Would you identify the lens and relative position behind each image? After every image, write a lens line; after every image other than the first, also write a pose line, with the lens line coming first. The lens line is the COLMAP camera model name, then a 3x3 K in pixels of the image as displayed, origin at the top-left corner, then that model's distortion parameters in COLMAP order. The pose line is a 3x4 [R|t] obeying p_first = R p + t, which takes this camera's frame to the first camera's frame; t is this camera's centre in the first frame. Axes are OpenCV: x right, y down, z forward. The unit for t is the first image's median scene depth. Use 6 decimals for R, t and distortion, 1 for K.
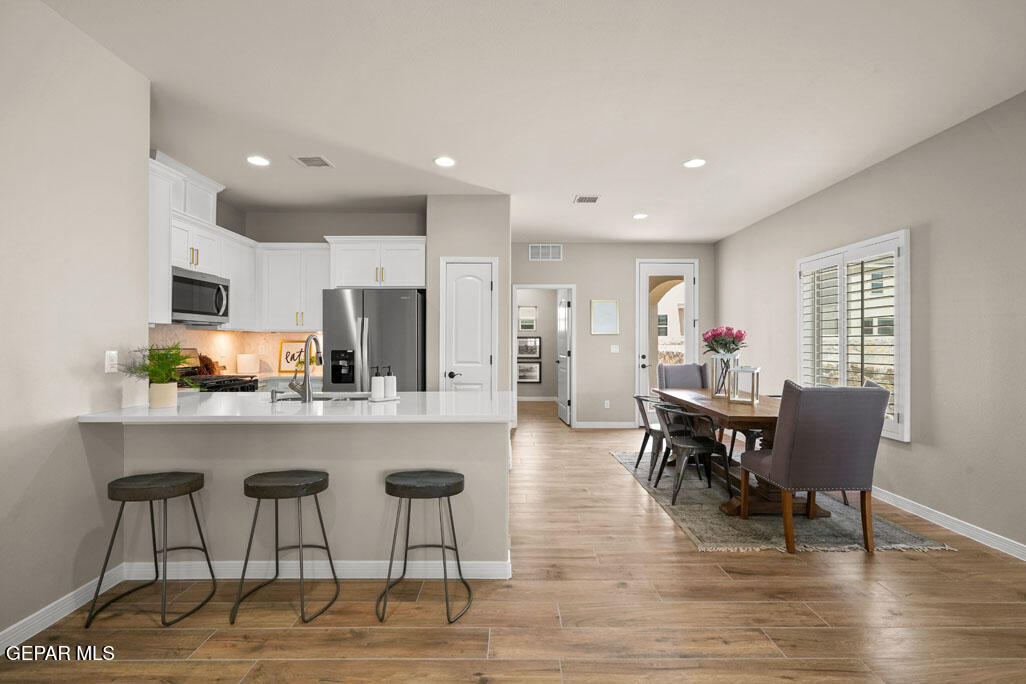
lens RADIAL K [[462.1, 0, 514.4], [0, 462.1, 337.7], [0, 0, 1]] dist [-0.012857, 0.006396]
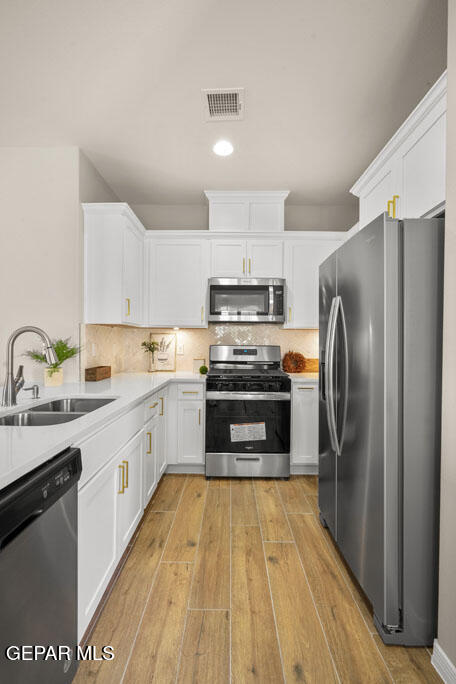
lens RADIAL K [[308.1, 0, 225.3], [0, 308.1, 343.4], [0, 0, 1]] dist [-0.012857, 0.006396]
pose [[-0.017314, 0.004124, -0.999842, 0.068982], [0.002326, 0.999989, 0.004085, 0.014109], [0.999847, -0.002255, -0.017324, 0.855464]]
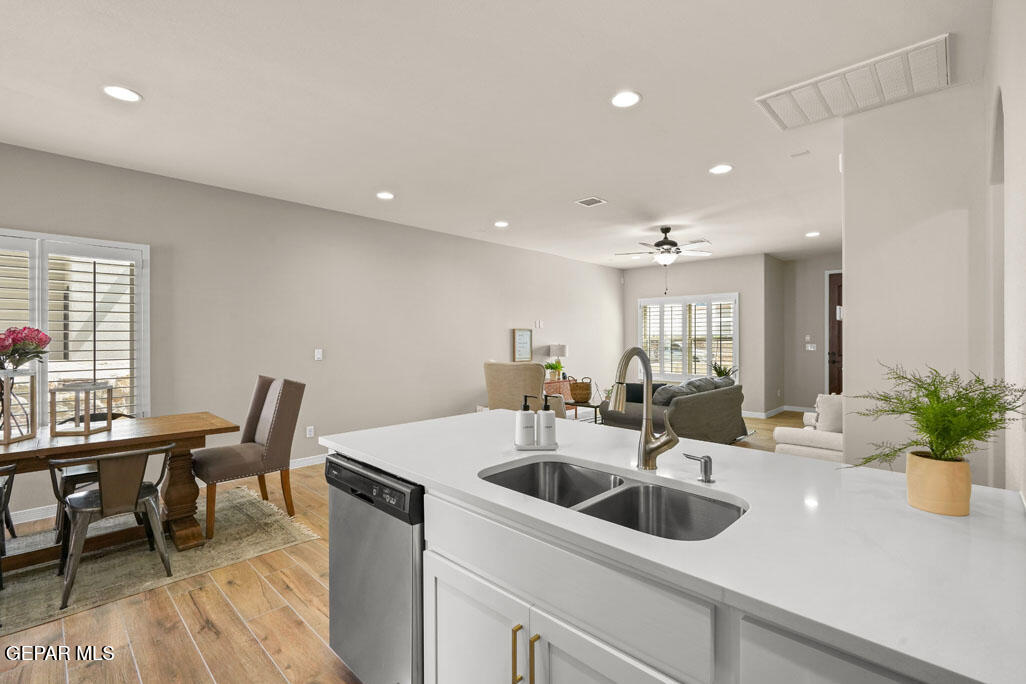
lens RADIAL K [[462.1, 0, 514.4], [0, 462.1, 337.7], [0, 0, 1]] dist [-0.012857, 0.006396]
pose [[-0.716817, 0.001279, 0.697260, -0.439111], [-0.006152, 0.999948, -0.008158, -0.007011], [-0.697234, -0.010138, -0.716772, 0.918353]]
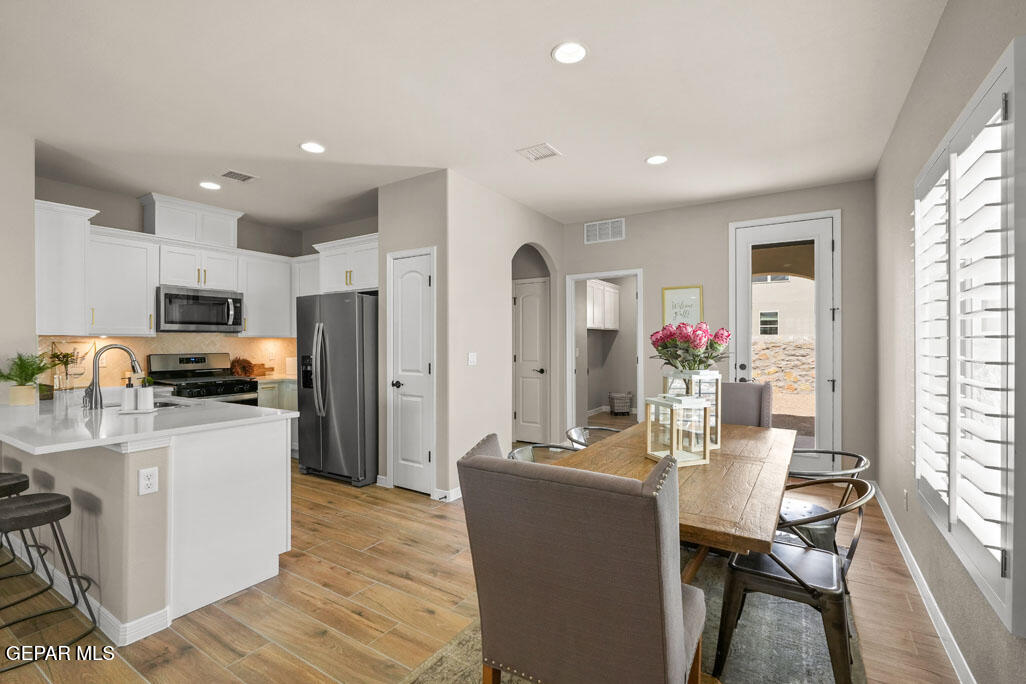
lens RADIAL K [[465.3, 0, 513.4], [0, 465.3, 338.8], [0, 0, 1]] dist [-0.012072, 0.006120]
pose [[0.842603, -0.008799, -0.538463, 0.555822], [0.011470, 0.999933, 0.001609, -0.006309], [0.538413, -0.007532, 0.842647, 0.378628]]
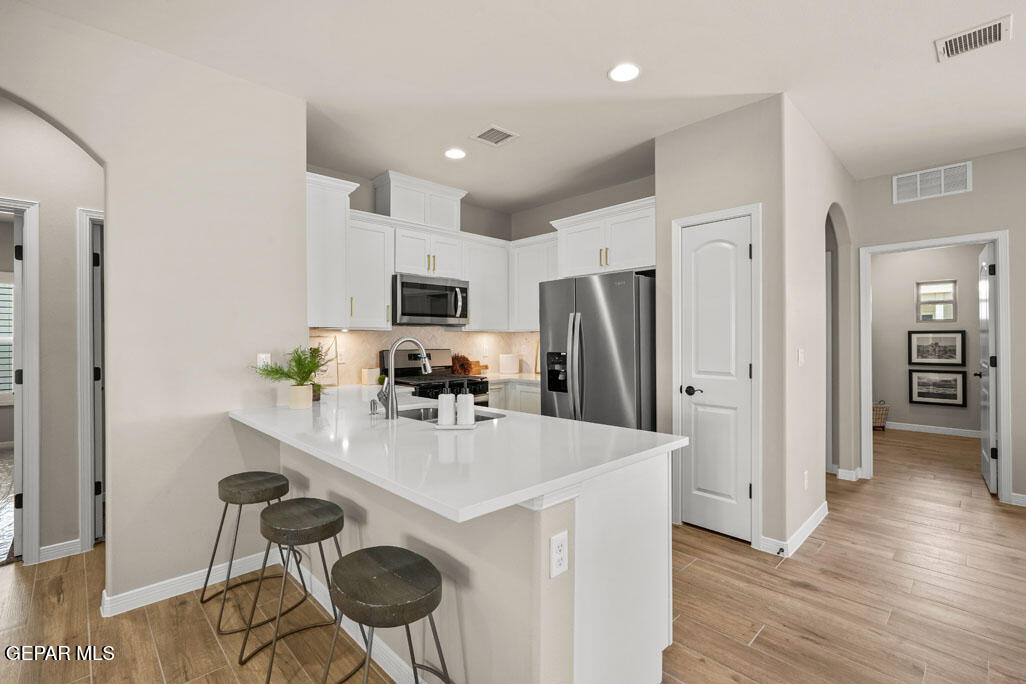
lens RADIAL K [[462.1, 0, 514.4], [0, 462.1, 337.7], [0, 0, 1]] dist [-0.012857, 0.006396]
pose [[0.692293, -0.008324, -0.721569, 0.182505], [0.013534, 0.999907, 0.001450, -0.001959], [0.721490, -0.010769, 0.692341, 0.355423]]
